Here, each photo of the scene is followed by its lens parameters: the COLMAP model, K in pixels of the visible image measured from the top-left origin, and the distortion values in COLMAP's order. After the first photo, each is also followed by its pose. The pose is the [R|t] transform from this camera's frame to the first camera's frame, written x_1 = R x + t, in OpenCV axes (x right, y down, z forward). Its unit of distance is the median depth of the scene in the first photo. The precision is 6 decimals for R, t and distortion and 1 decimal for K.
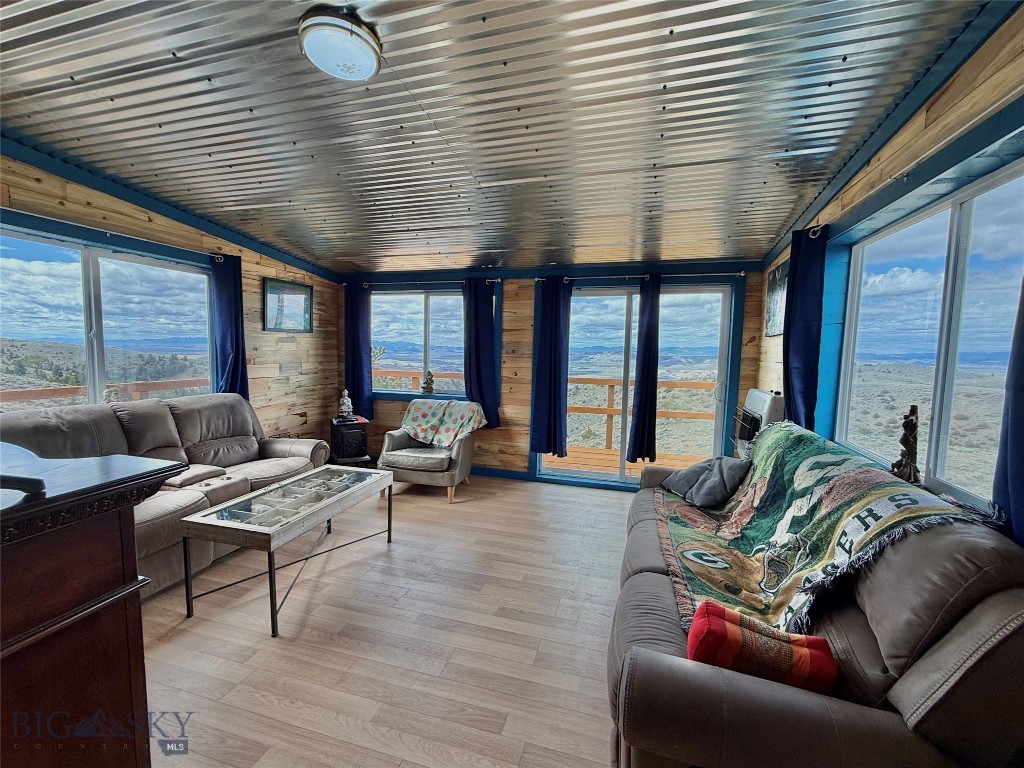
lens RADIAL K [[455.4, 0, 507.2], [0, 455.4, 389.4], [0, 0, 1]] dist [0.001235, -0.000095]
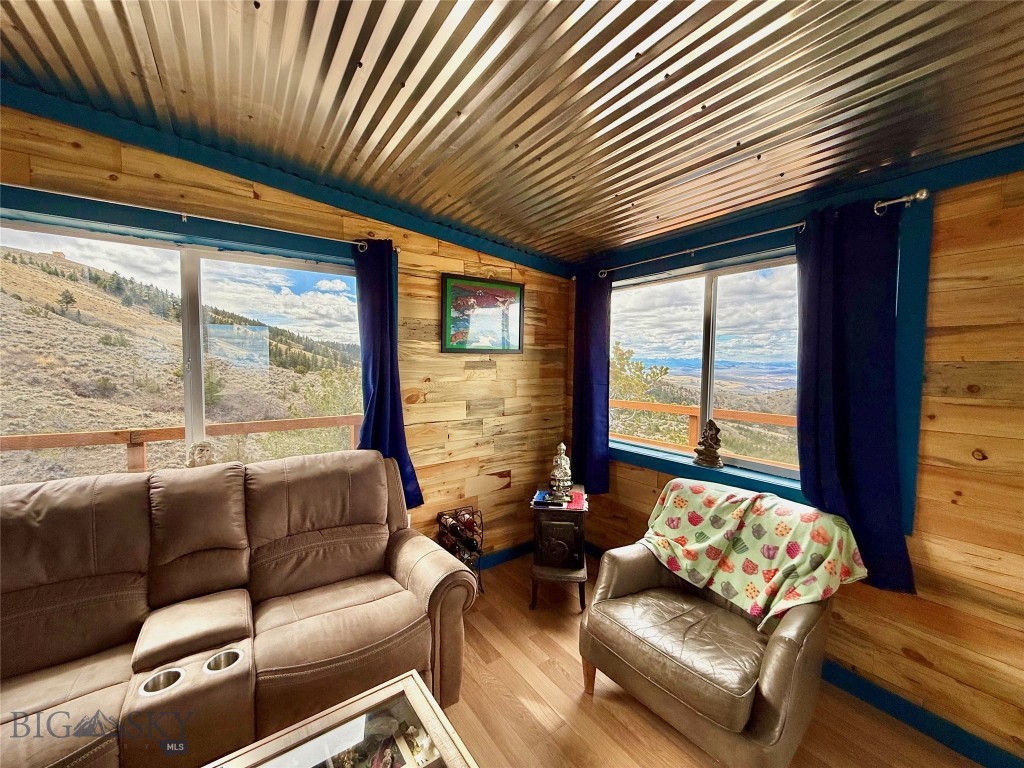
lens RADIAL K [[409.5, 0, 510.7], [0, 409.5, 382.3], [0, 0, 1]] dist [0.001048, 0.000059]
pose [[0.790737, 0.013573, -0.612006, -0.074632], [-0.043164, 0.998502, -0.033626, -0.064060], [0.610633, 0.053006, 0.790138, 0.544036]]
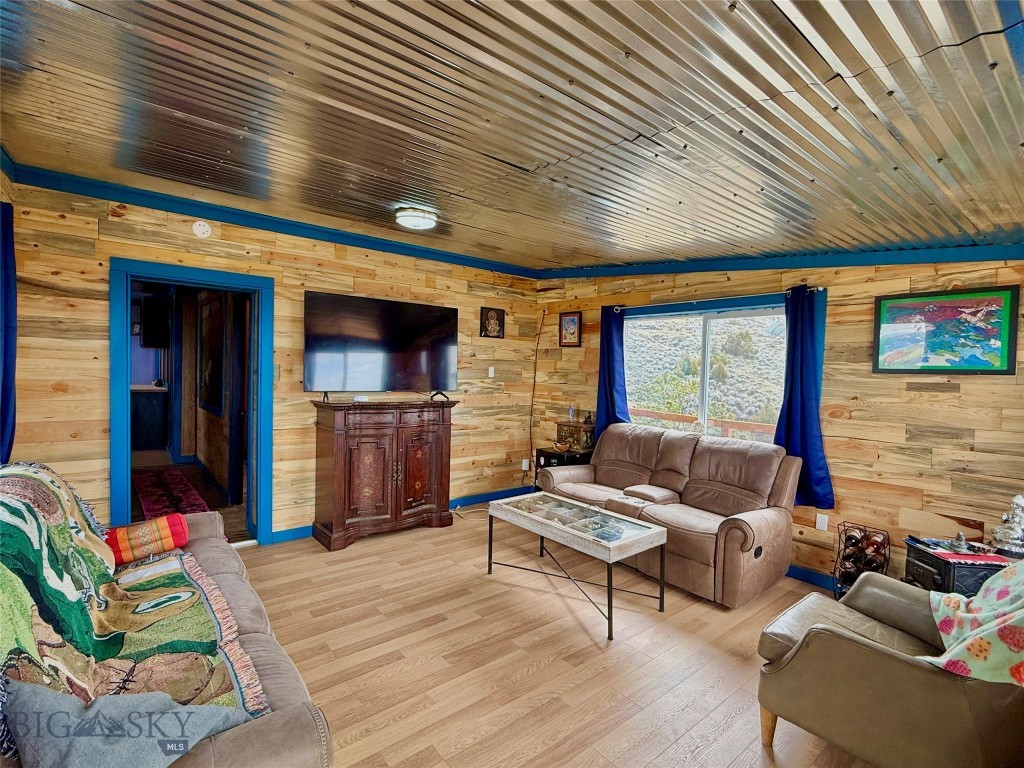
lens RADIAL K [[455.4, 0, 507.2], [0, 455.4, 389.4], [0, 0, 1]] dist [0.001235, -0.000095]
pose [[-0.555737, -0.003862, -0.831349, 0.334696], [-0.116700, 0.990450, 0.073410, -0.083816], [0.823126, 0.137815, -0.550881, 0.862873]]
